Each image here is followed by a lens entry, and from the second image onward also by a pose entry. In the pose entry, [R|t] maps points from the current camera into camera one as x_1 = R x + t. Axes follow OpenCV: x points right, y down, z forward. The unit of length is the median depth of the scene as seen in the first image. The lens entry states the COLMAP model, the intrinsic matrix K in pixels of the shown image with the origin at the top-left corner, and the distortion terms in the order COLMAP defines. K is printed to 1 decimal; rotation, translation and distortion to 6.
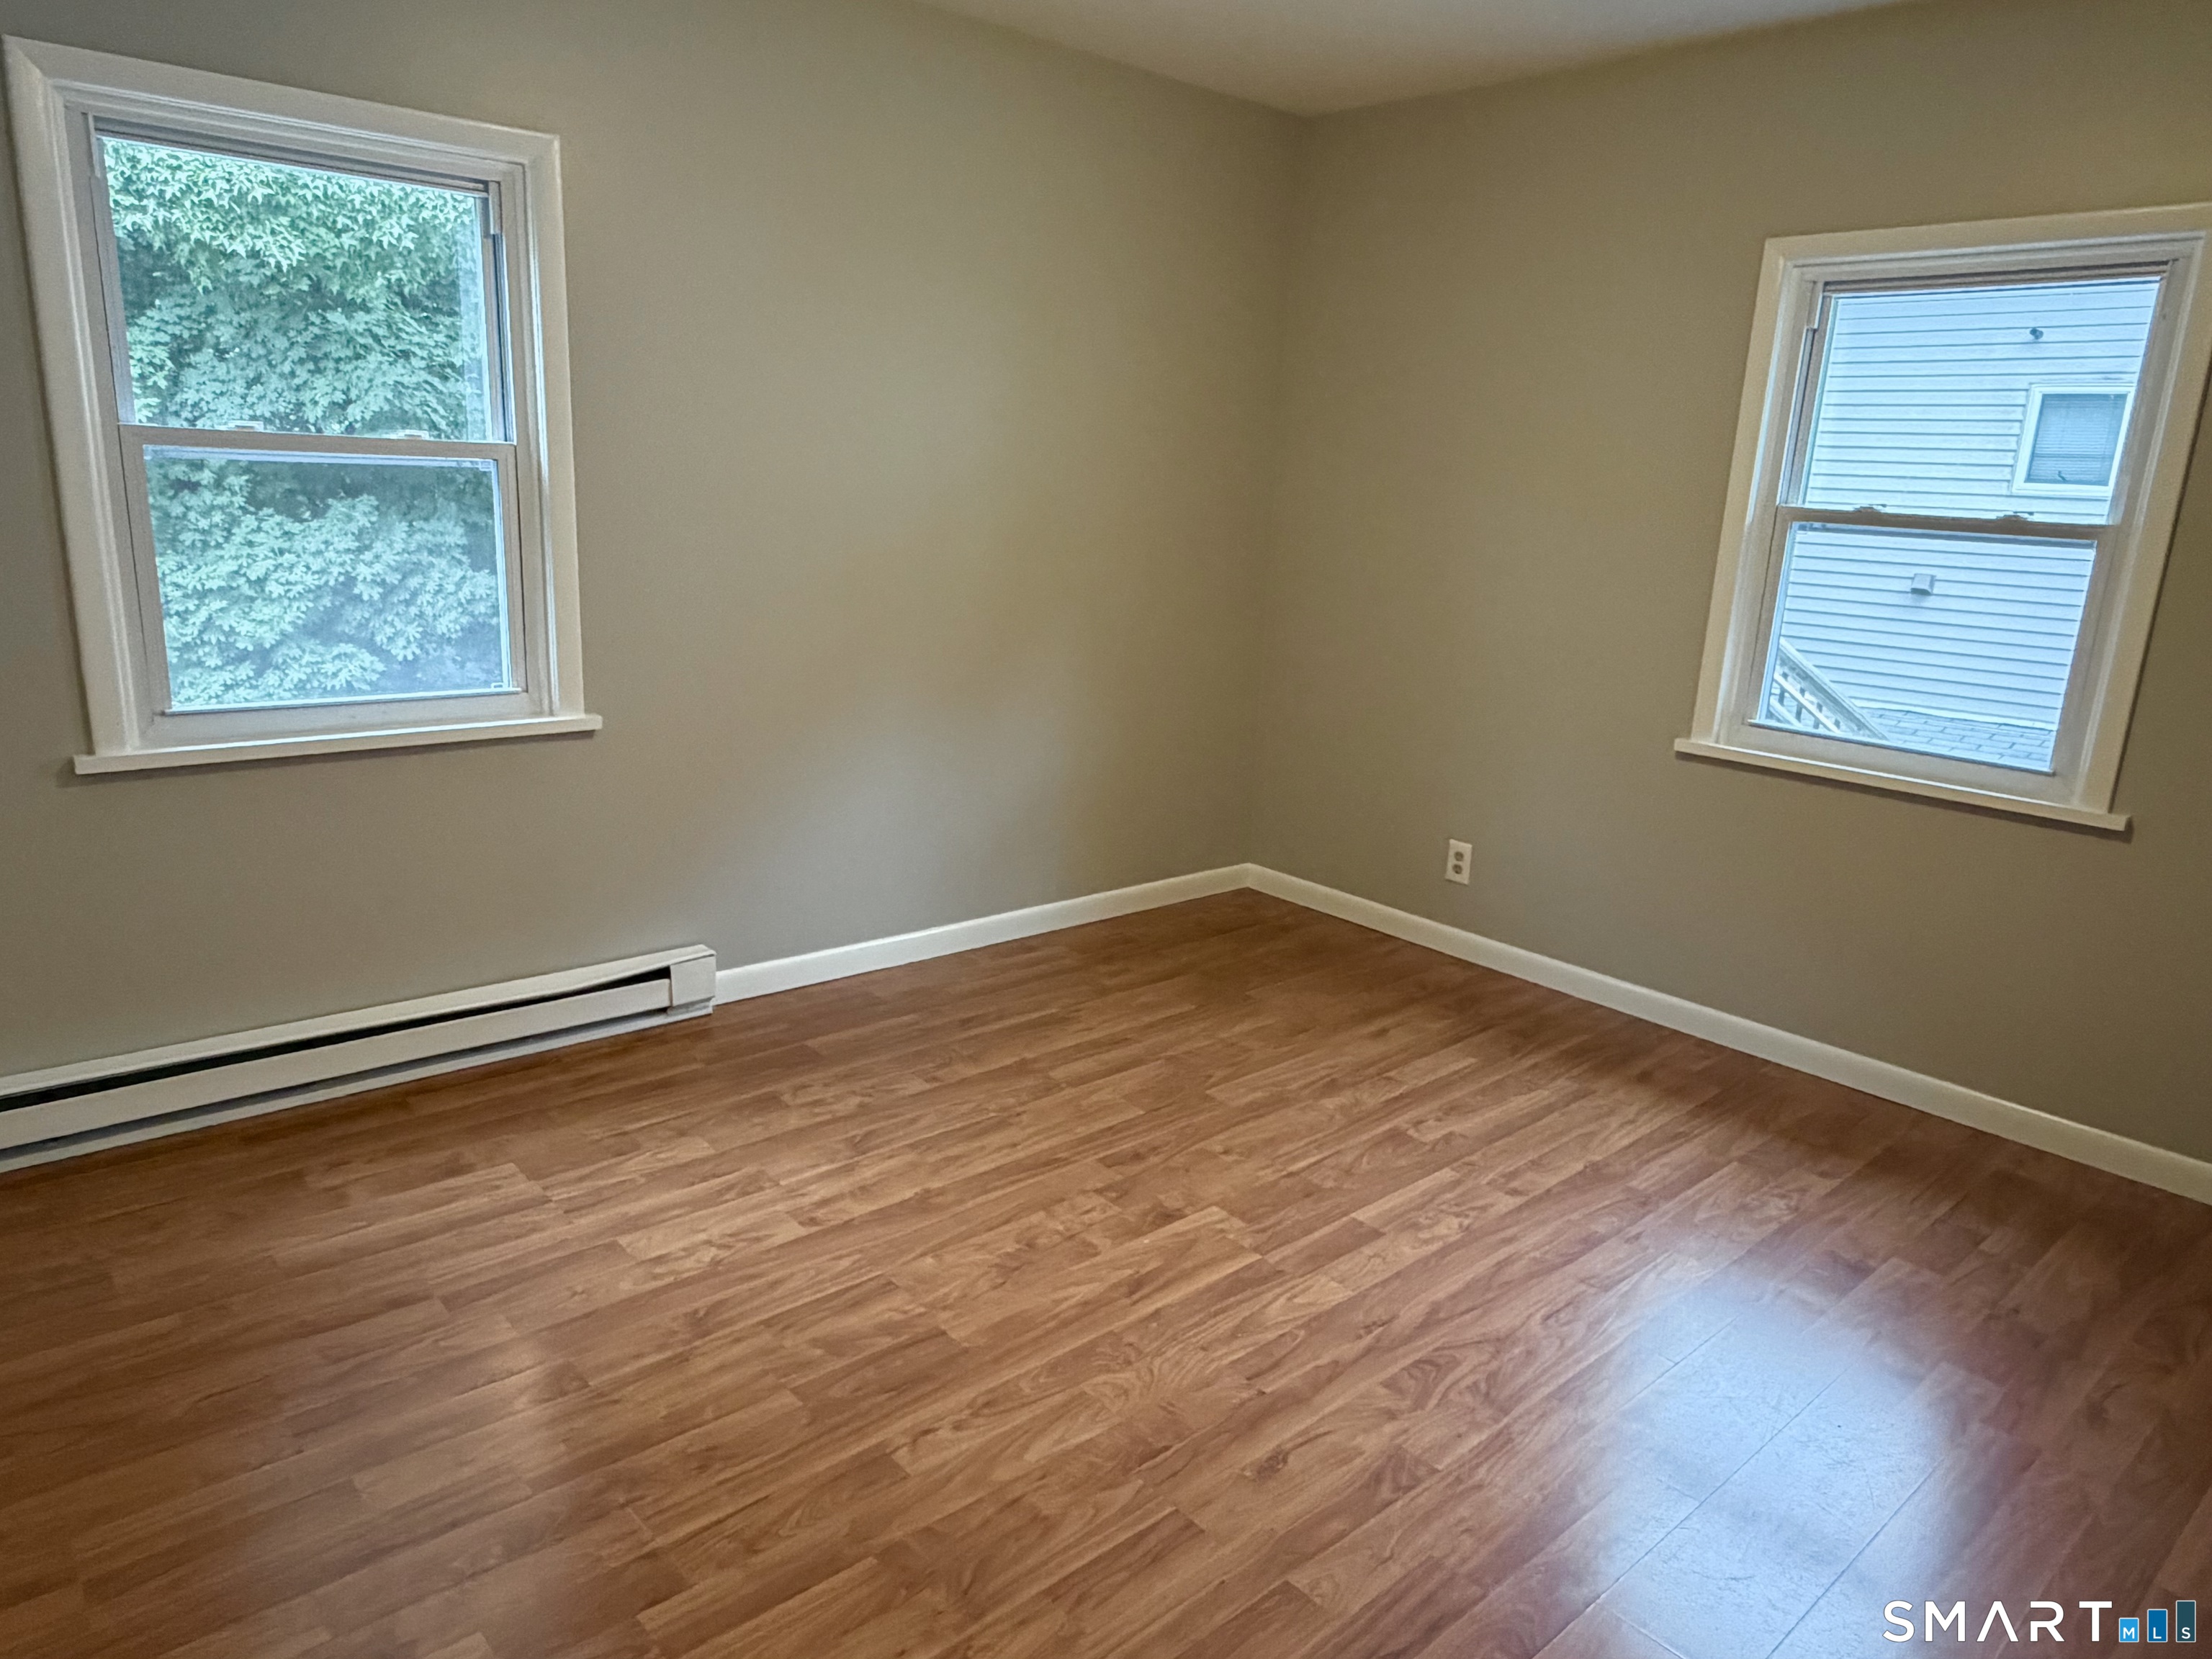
lens RADIAL K [[1450.2, 0, 1091.1], [0, 1450.2, 842.0], [0, 0, 1]] dist [0.000931, 0.000027]
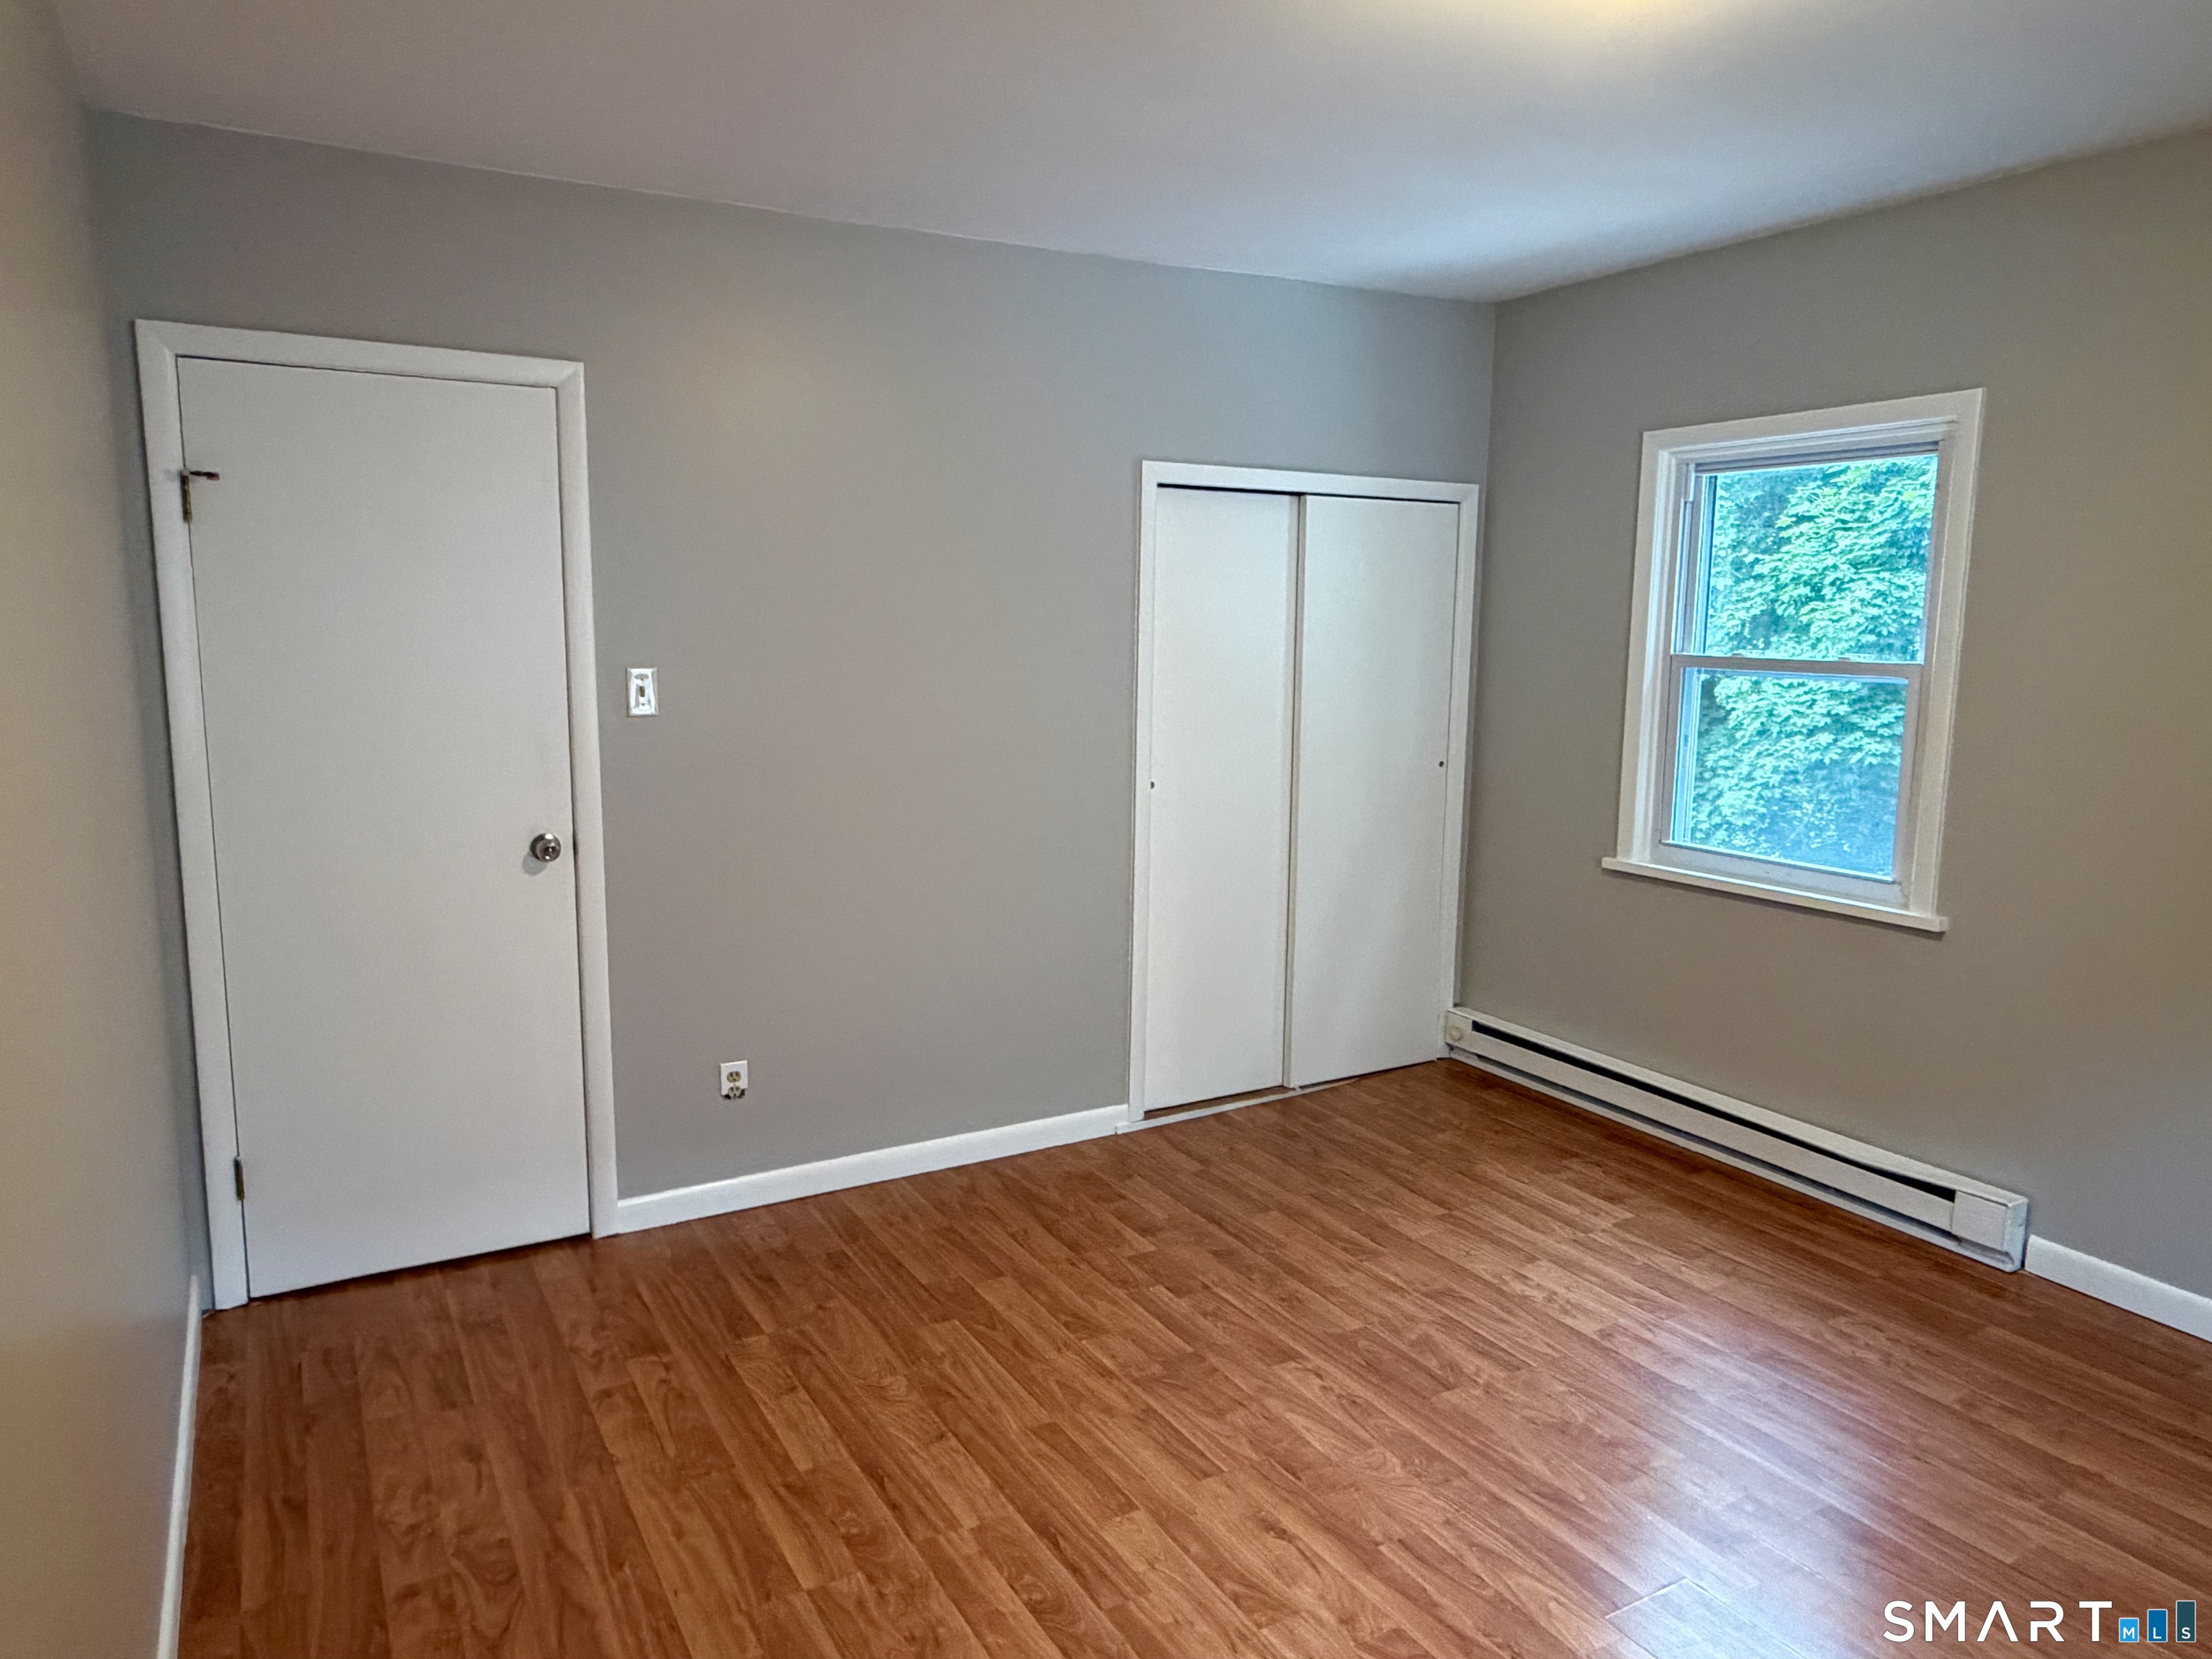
lens RADIAL K [[1450.2, 0, 1100.0], [0, 1450.2, 825.5], [0, 0, 1]] dist [0.000931, 0.000027]
pose [[-0.203488, 0.091460, -0.974796, 0.938071], [-0.267194, 0.952647, 0.145158, -0.168669], [0.941913, 0.289998, -0.169415, 0.710852]]
